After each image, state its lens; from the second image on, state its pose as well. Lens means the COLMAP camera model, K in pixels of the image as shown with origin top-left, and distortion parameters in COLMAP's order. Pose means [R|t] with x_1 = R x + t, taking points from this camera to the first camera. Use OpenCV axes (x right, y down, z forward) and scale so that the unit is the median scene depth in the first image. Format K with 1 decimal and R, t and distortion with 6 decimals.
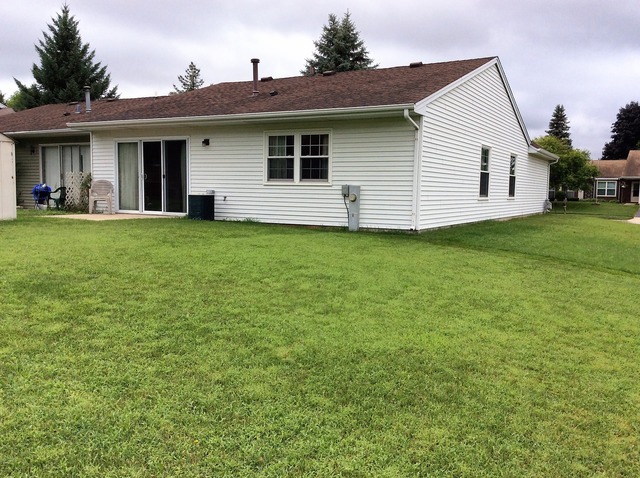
lens RADIAL K [[606.7, 0, 323.8], [0, 606.7, 244.3], [0, 0, 1]] dist [0.053663, 0.000000]
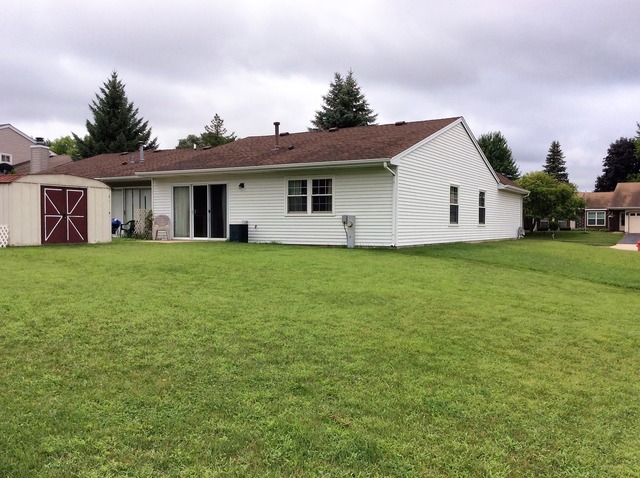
lens RADIAL K [[606.7, 0, 315.8], [0, 606.7, 239.5], [0, 0, 1]] dist [0.053663, 0.000000]
pose [[0.999443, -0.012133, -0.031096, 0.009425], [0.010091, 0.997833, -0.065012, 0.035527], [0.031818, 0.064662, 0.997400, -0.285514]]
